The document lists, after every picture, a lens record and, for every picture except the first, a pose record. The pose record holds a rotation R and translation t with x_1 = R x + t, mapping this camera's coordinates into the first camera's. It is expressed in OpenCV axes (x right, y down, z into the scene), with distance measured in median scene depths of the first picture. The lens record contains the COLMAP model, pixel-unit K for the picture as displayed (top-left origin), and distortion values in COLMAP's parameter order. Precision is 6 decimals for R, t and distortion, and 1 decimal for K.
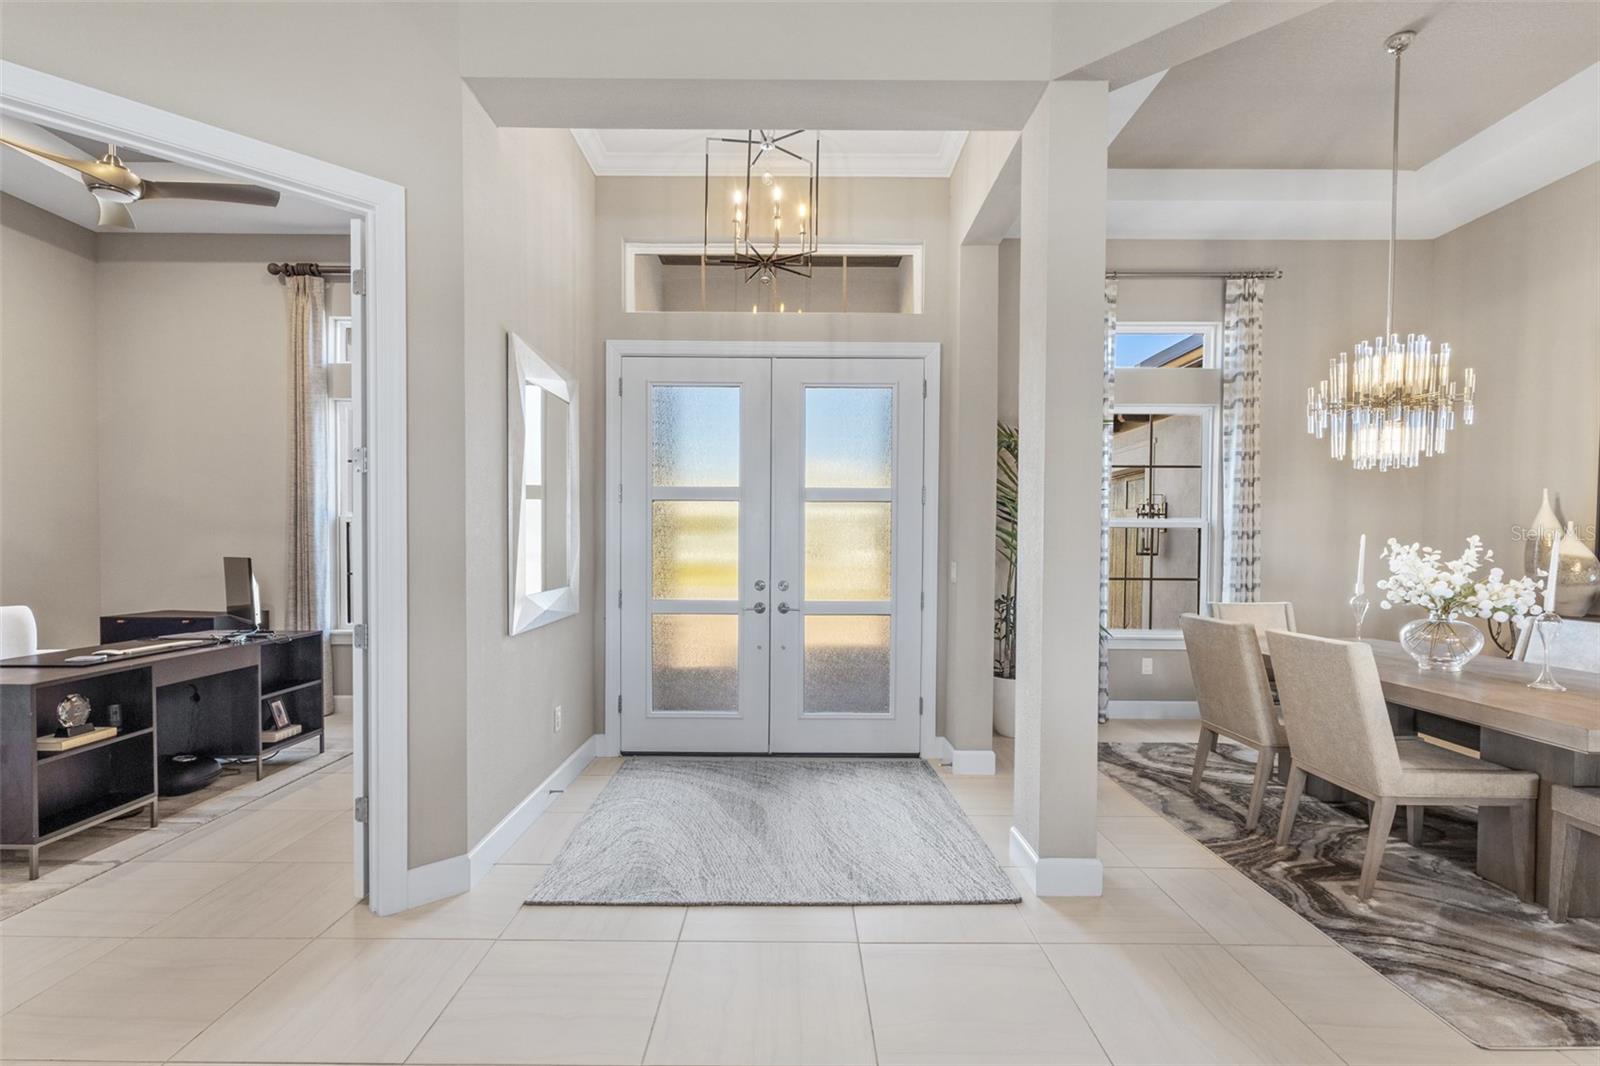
lens RADIAL K [[758.9, 0, 799.4], [0, 758.9, 565.4], [0, 0, 1]] dist [0.000979, 0.000070]
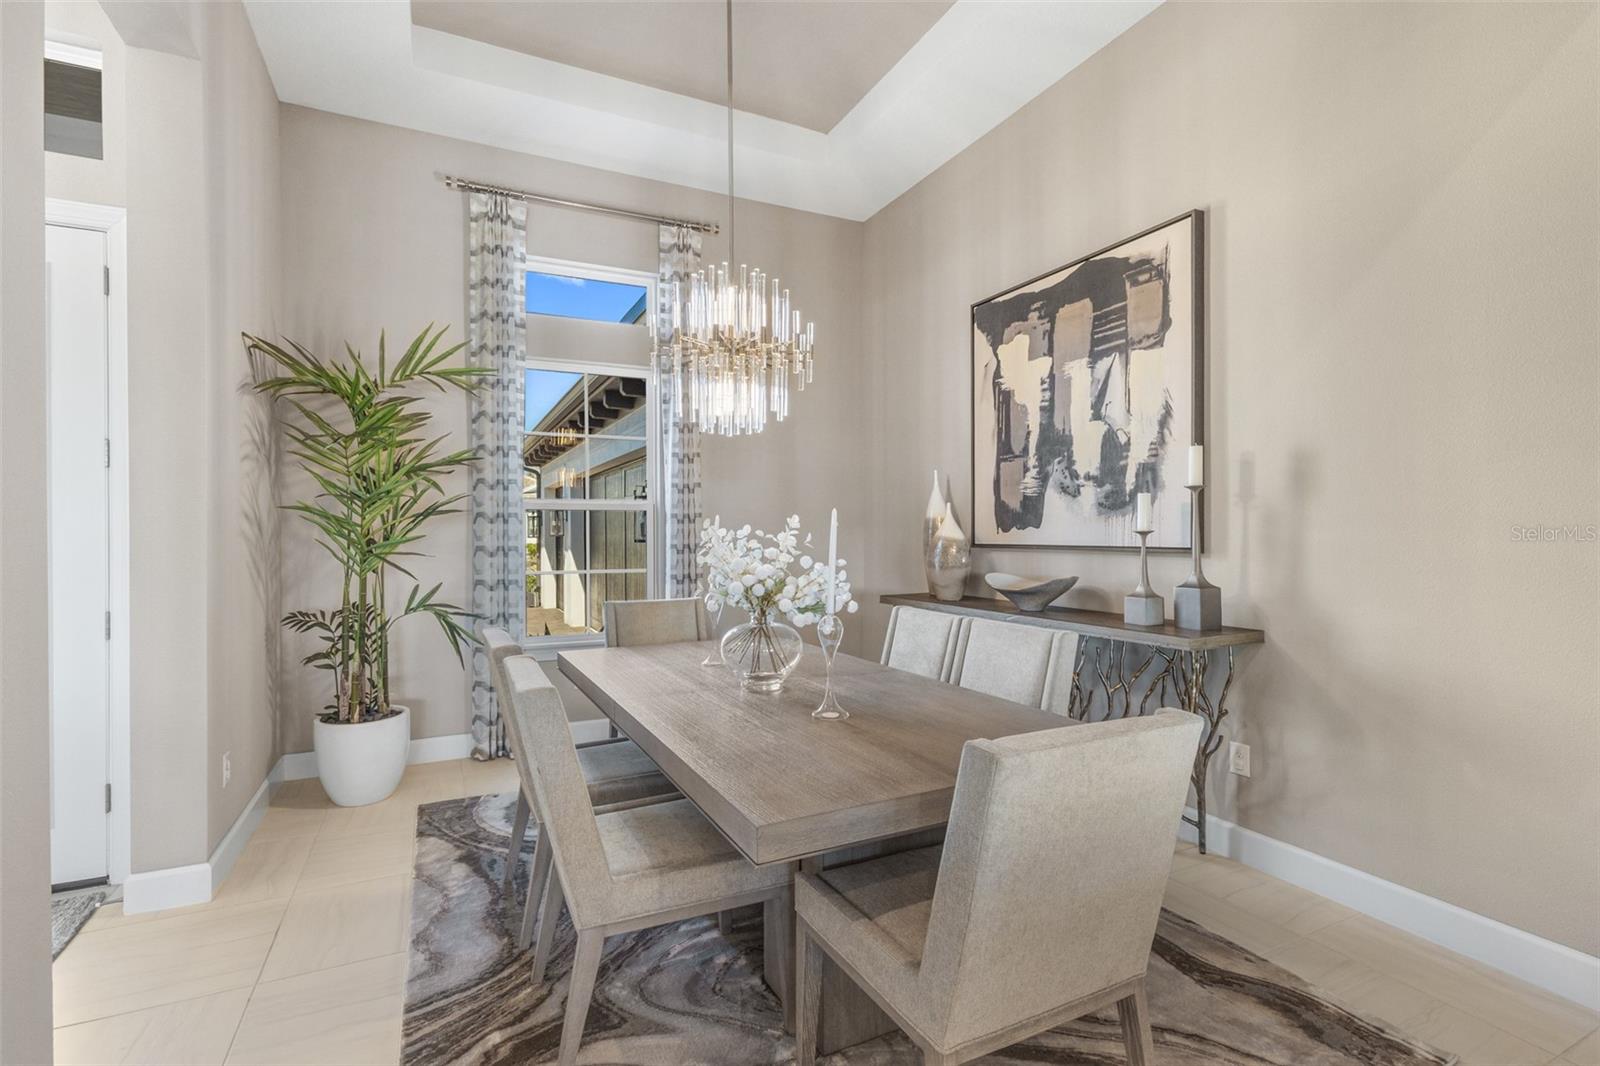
lens RADIAL K [[737.6, 0, 796.9], [0, 737.6, 529.3], [0, 0, 1]] dist [0.002952, 0.000414]
pose [[0.899792, -0.008276, 0.436240, 0.416737], [0.021697, 0.999432, -0.025793, -0.003367], [-0.435779, 0.032674, 0.899461, 0.228457]]
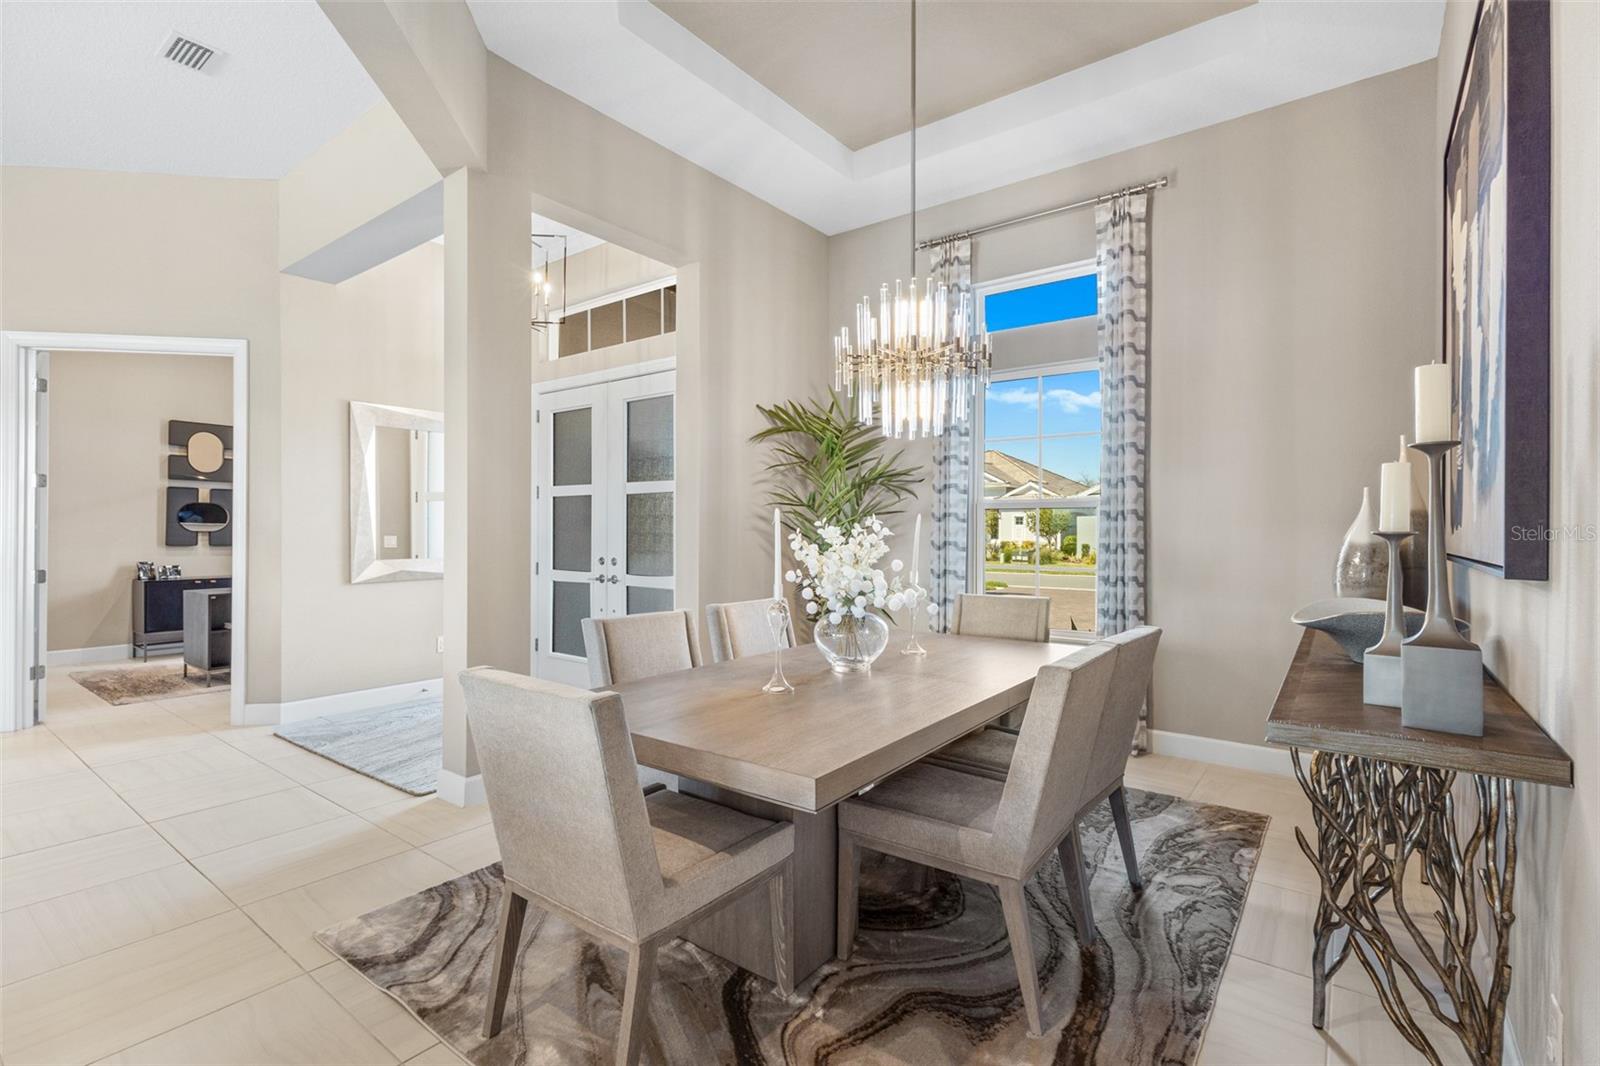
lens RADIAL K [[737.6, 0, 796.9], [0, 737.6, 529.3], [0, 0, 1]] dist [0.002952, 0.000414]
pose [[0.794103, -0.002961, -0.607776, 0.992101], [-0.016295, 0.999525, -0.026160, 0.000582], [0.607564, 0.030677, 0.793678, 0.224404]]
